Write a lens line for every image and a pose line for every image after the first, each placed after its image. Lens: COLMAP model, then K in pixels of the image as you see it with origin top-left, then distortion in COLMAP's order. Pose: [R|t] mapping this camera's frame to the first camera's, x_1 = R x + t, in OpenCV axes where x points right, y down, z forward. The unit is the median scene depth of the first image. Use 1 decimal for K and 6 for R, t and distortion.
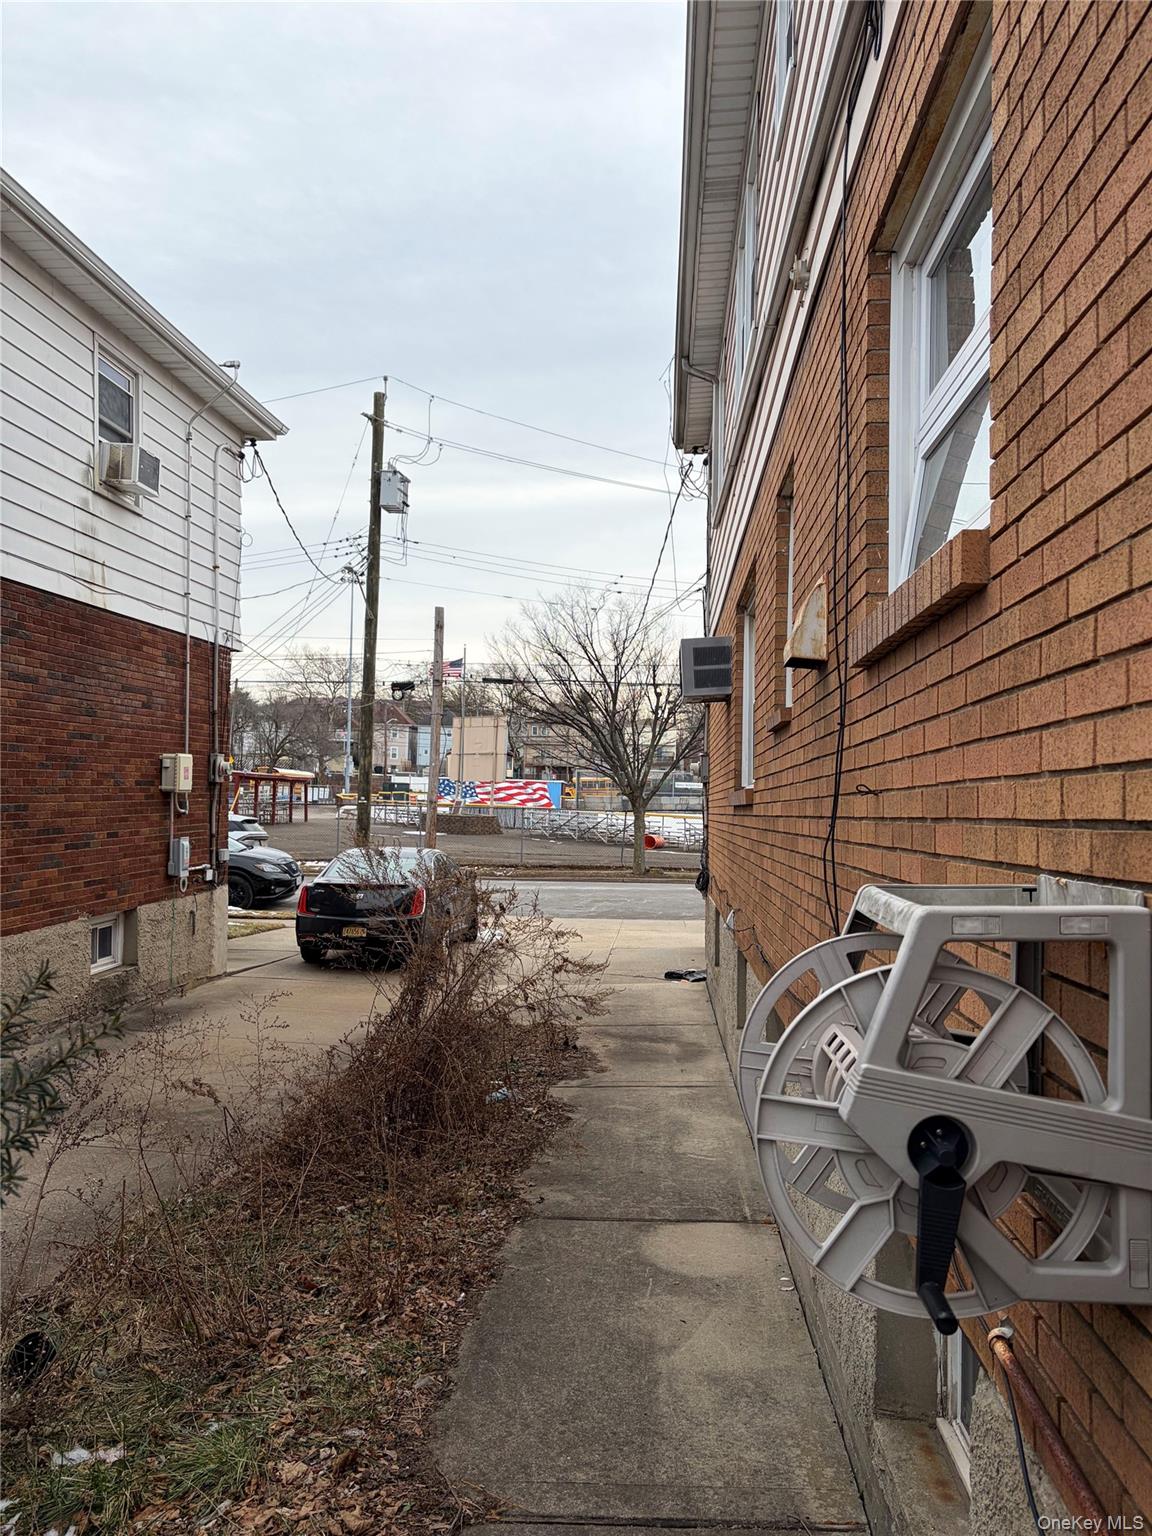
lens RADIAL K [[1162.0, 0, 578.0], [0, 1162.0, 766.2], [0, 0, 1]] dist [0.007107, -0.002282]
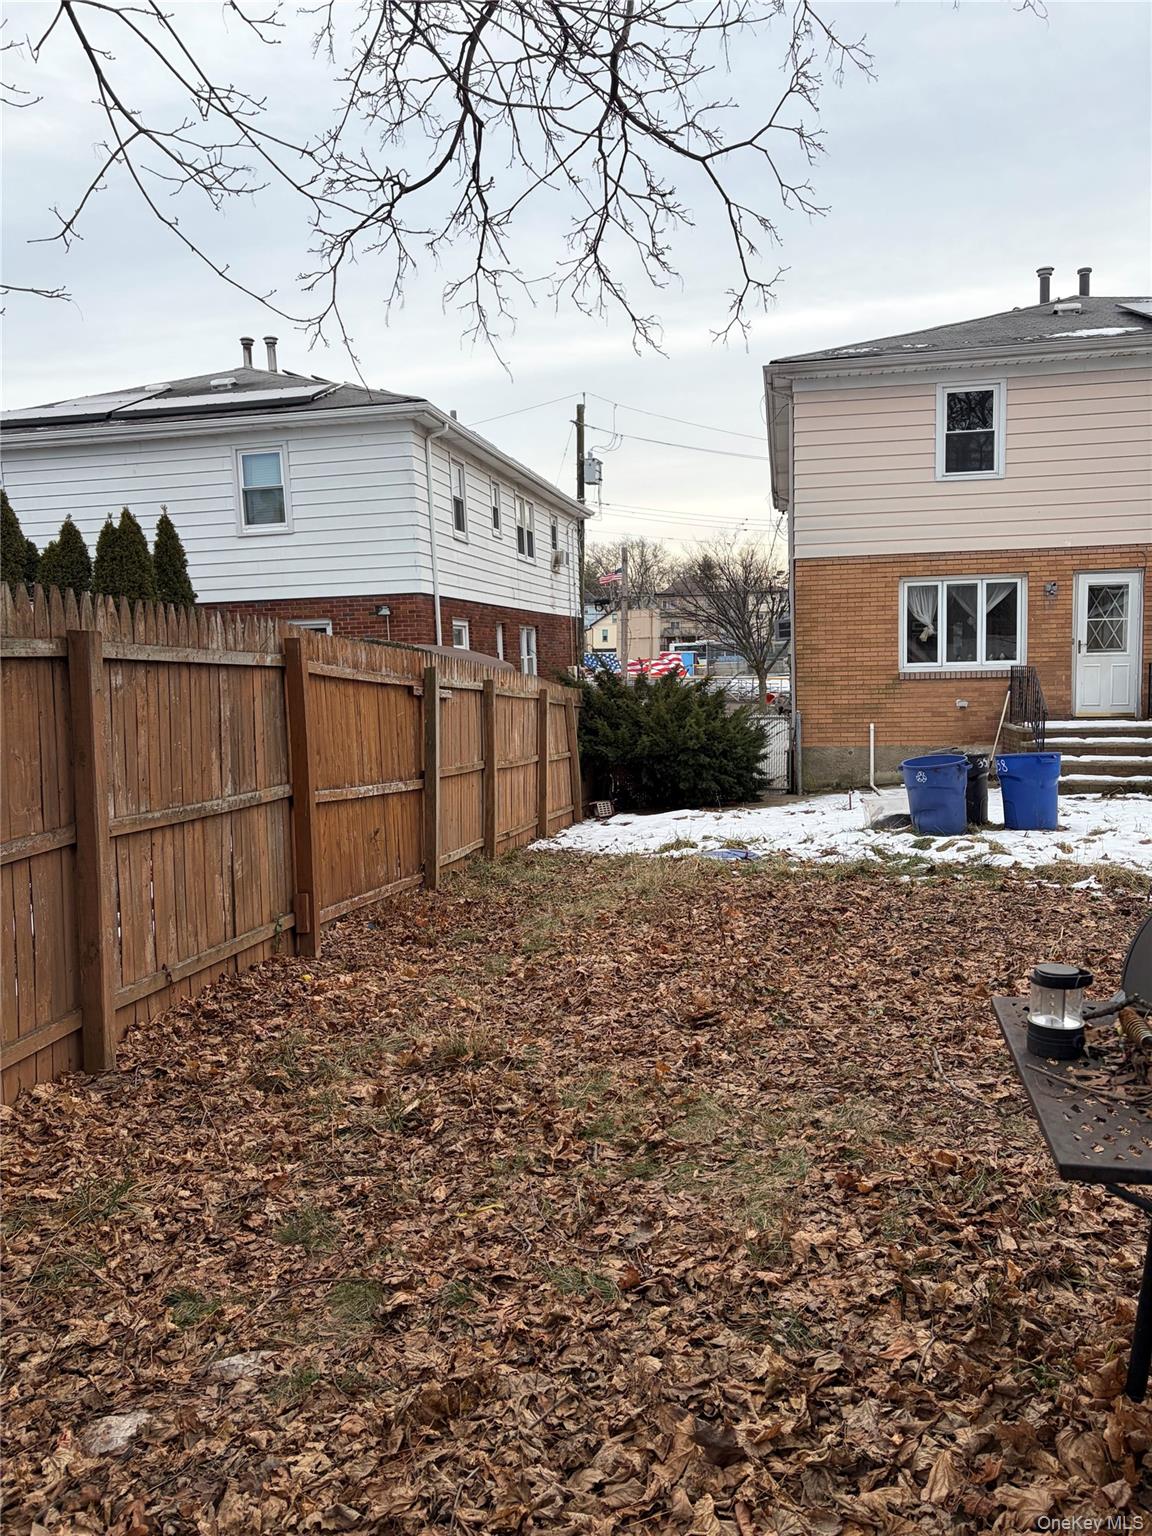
lens RADIAL K [[1162.0, 0, 569.8], [0, 1162.0, 765.3], [0, 0, 1]] dist [0.007107, -0.002282]
pose [[0.992898, -0.030654, -0.114955, -0.026017], [0.043398, 0.992977, 0.110057, -0.024490], [0.110774, -0.114264, 0.987255, -0.535876]]
